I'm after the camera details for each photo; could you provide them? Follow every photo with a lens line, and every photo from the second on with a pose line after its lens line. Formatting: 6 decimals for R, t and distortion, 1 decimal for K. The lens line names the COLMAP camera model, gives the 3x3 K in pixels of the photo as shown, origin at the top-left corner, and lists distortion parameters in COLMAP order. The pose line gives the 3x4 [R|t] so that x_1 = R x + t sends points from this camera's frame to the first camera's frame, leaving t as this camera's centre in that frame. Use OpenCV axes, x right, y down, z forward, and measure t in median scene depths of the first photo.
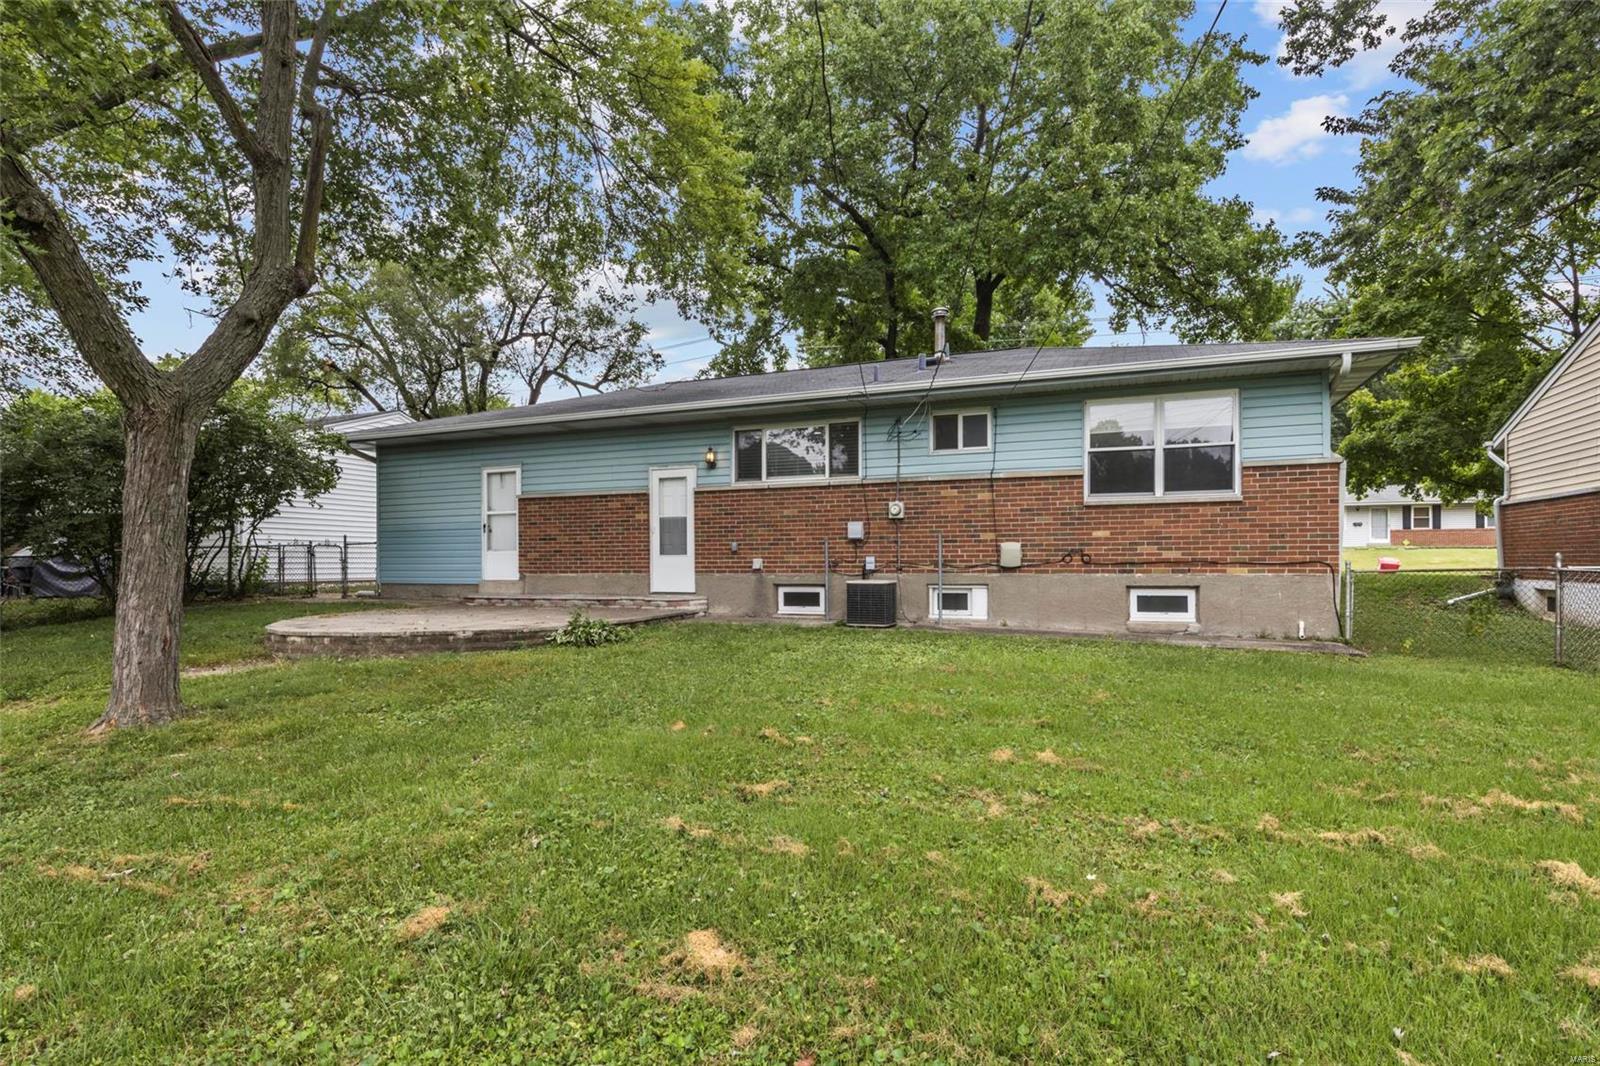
lens RADIAL K [[842.2, 0, 799.9], [0, 842.2, 537.7], [0, 0, 1]] dist [0.003245, 0.000376]
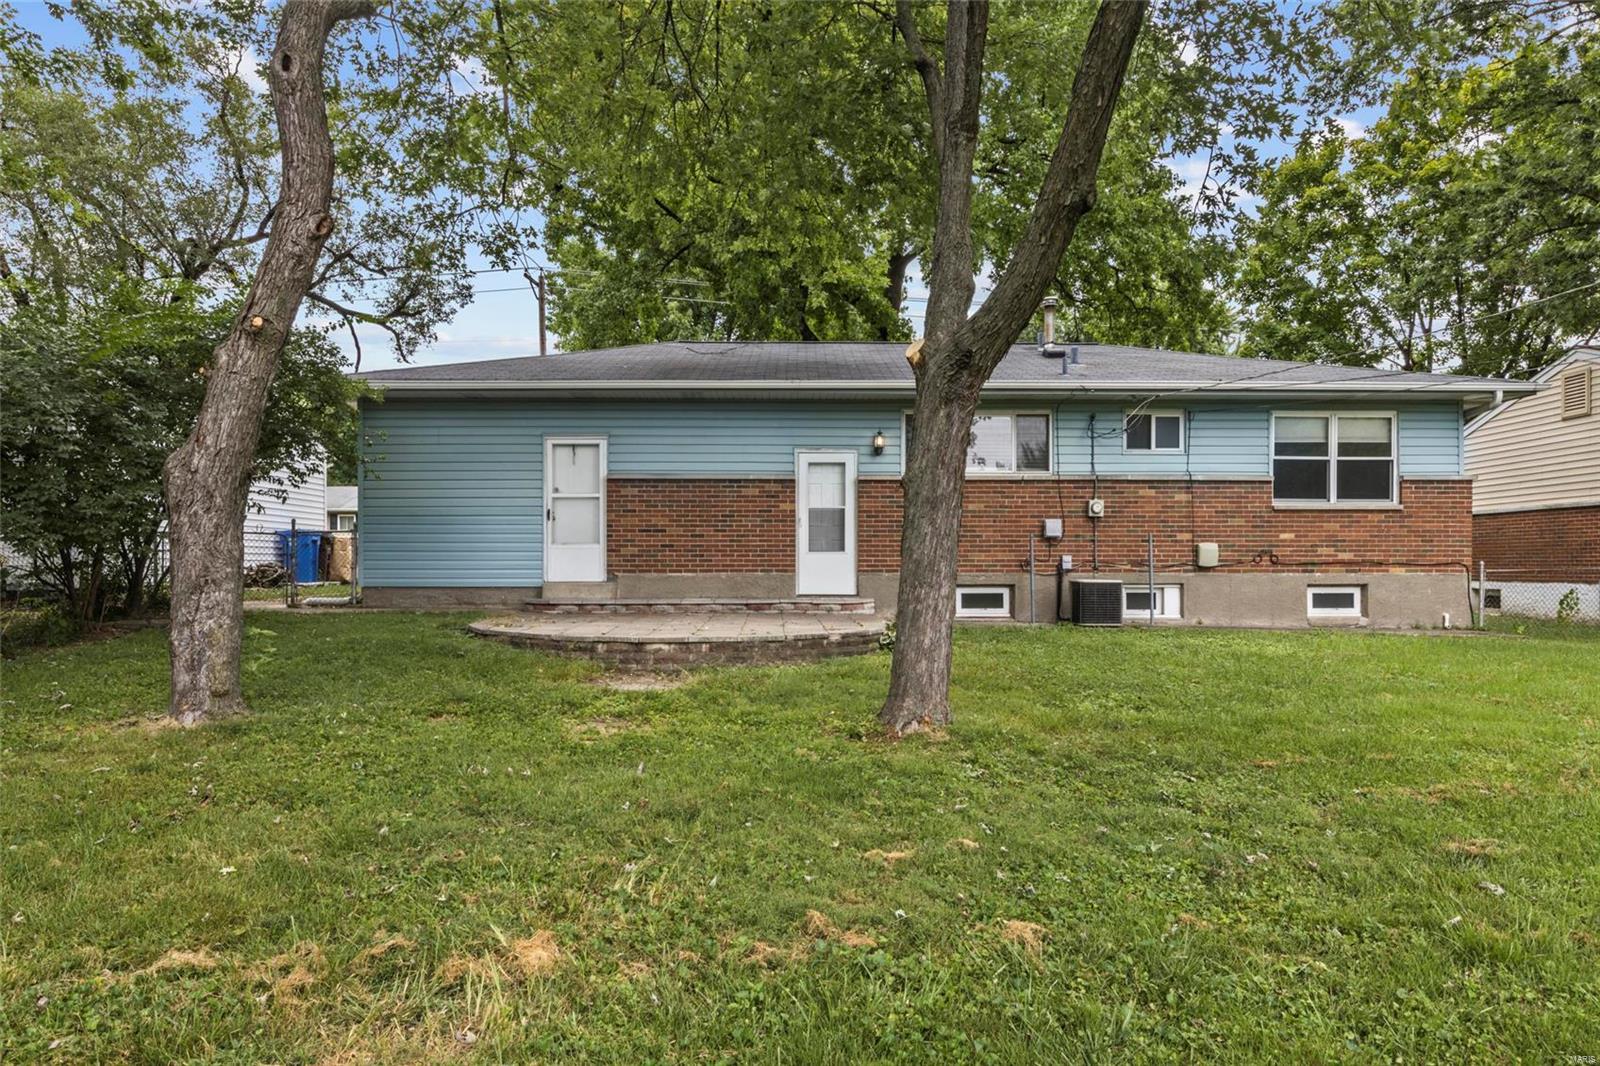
lens RADIAL K [[1093.5, 0, 801.1], [0, 1093.5, 535.1], [0, 0, 1]] dist [0.010086, 0.001780]
pose [[0.910333, 0.018334, 0.413469, -0.714748], [-0.016782, 0.999832, -0.007386, 0.013513], [-0.413535, -0.000215, 0.910488, -0.017564]]
